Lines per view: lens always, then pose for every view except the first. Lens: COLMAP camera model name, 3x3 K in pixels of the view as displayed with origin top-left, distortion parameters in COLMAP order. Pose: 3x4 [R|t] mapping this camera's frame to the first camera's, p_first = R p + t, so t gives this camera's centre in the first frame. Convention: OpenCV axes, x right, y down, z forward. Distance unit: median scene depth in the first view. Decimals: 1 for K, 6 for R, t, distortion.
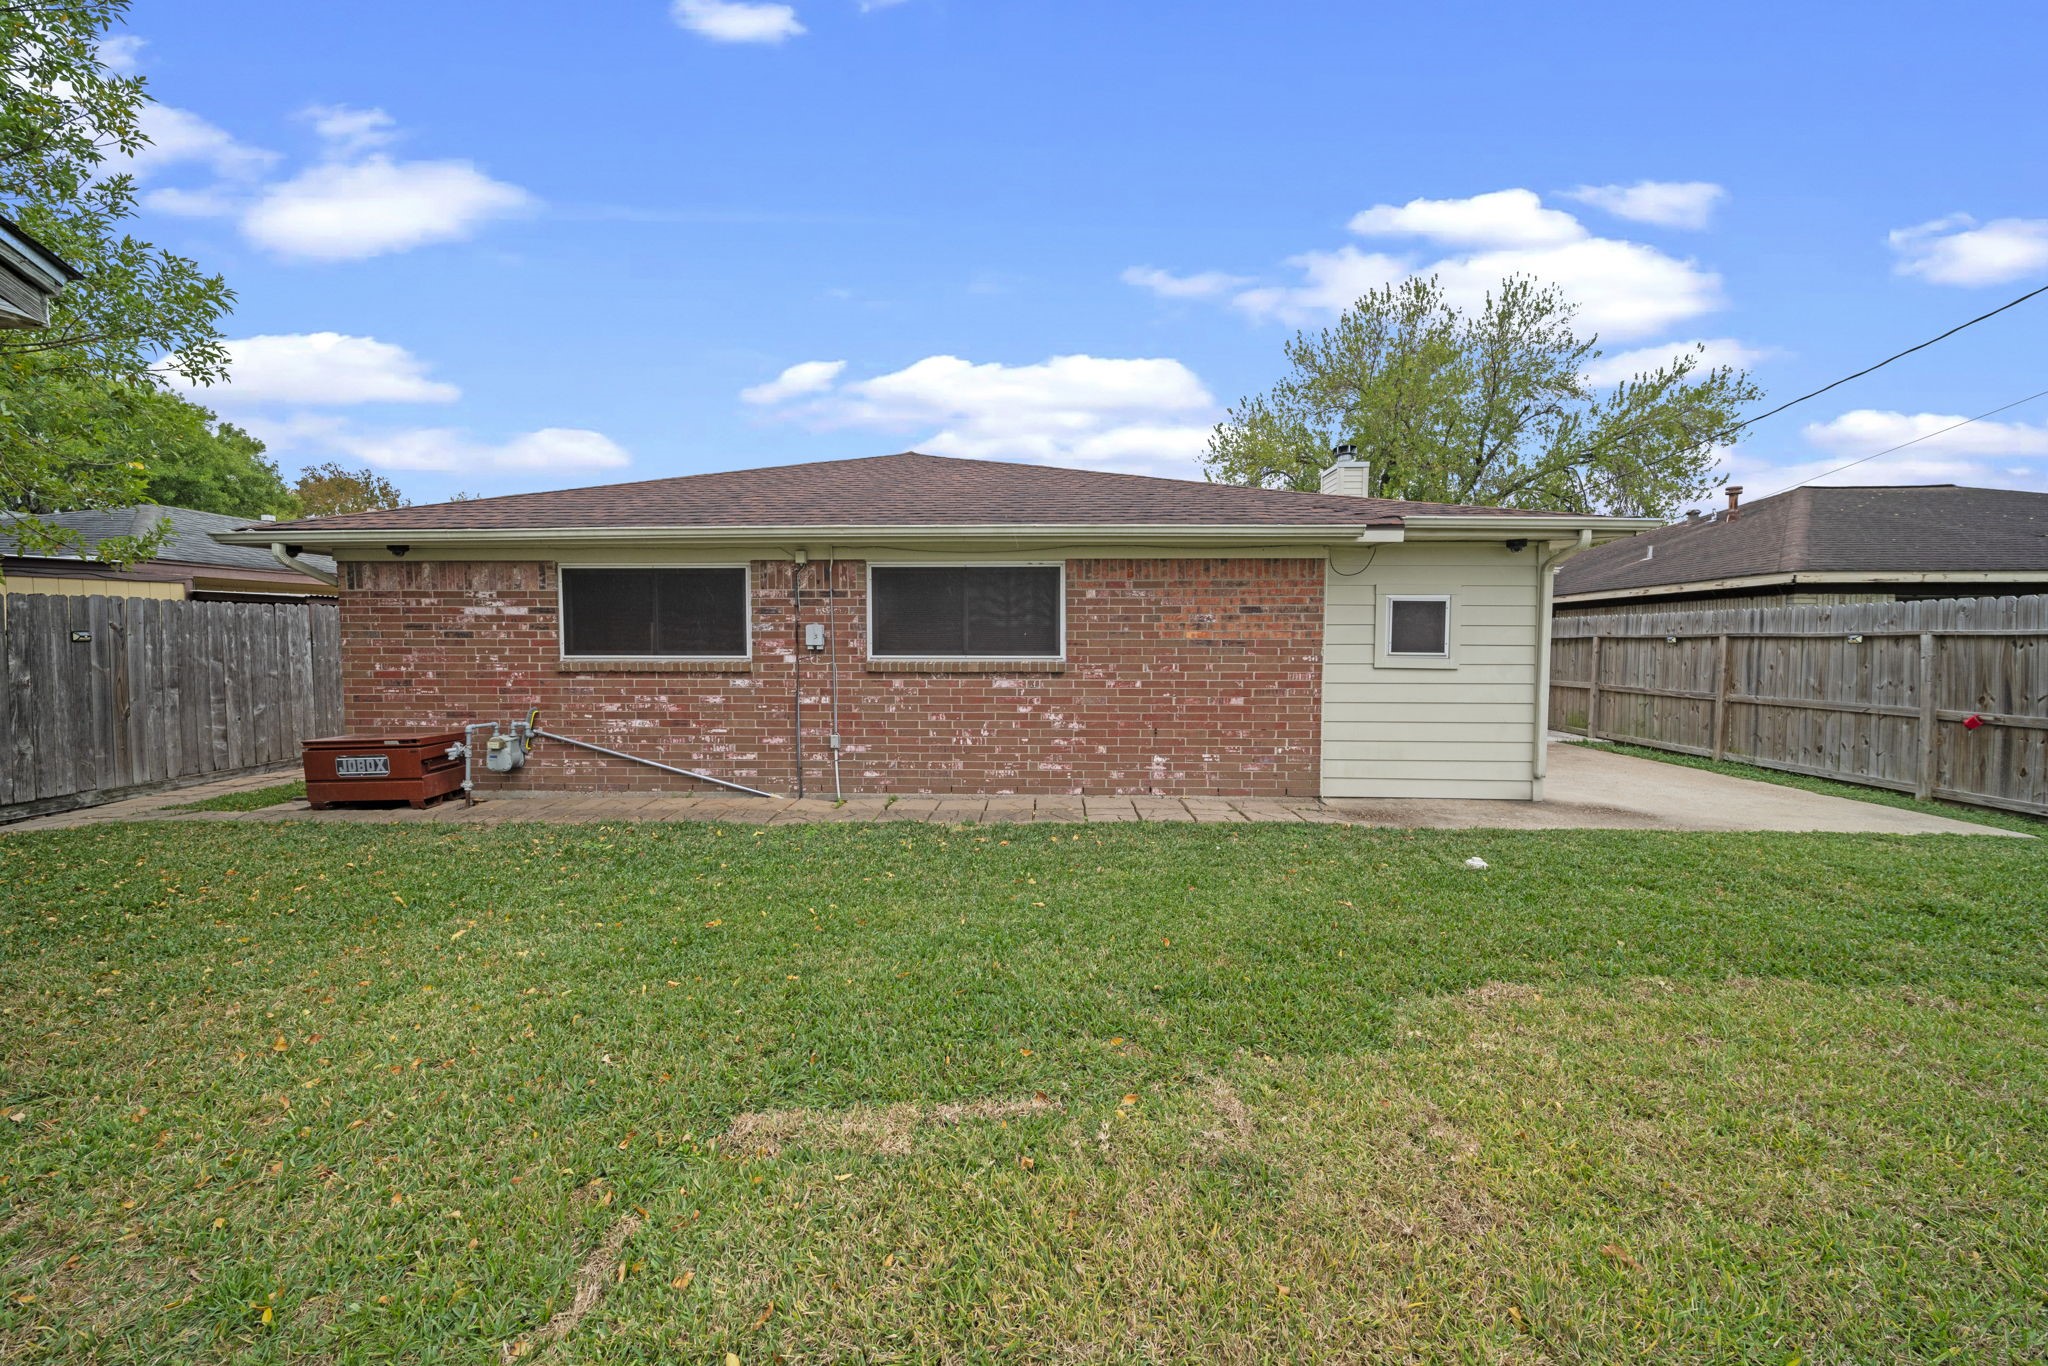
lens RADIAL K [[726.8, 0, 1025.0], [0, 726.8, 684.6], [0, 0, 1]] dist [-0.000201, -0.000125]
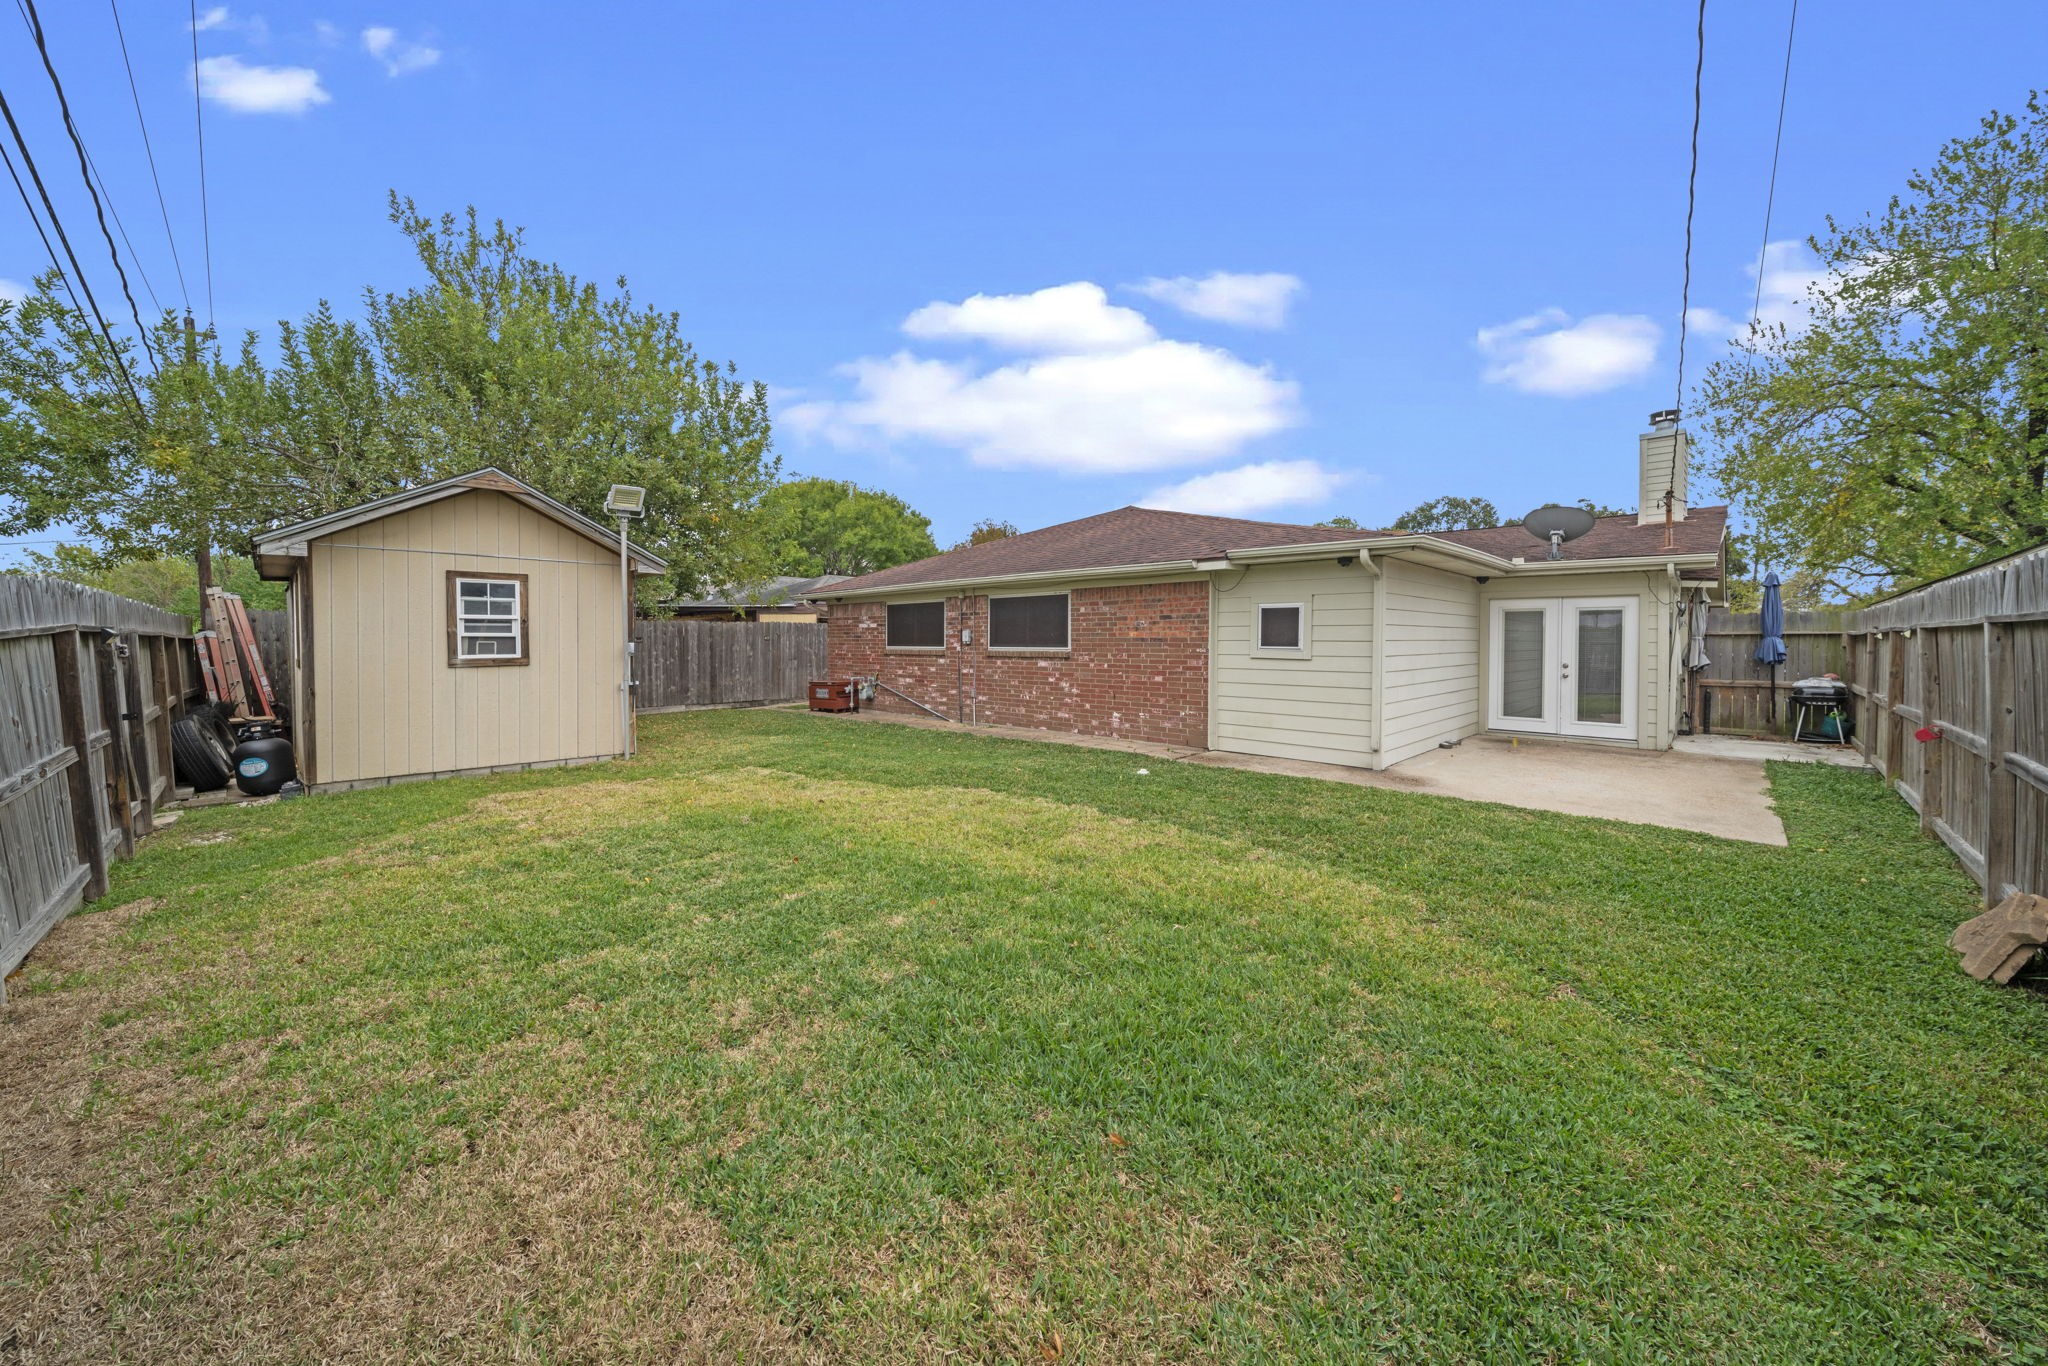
lens RADIAL K [[741.5, 0, 1029.2], [0, 741.5, 658.7], [0, 0, 1]] dist [-0.000424, -0.000037]
pose [[0.741440, 0.014875, -0.670854, 1.110884], [-0.040177, 0.998945, -0.022255, 0.026514], [0.669815, 0.043454, 0.741256, -0.305065]]
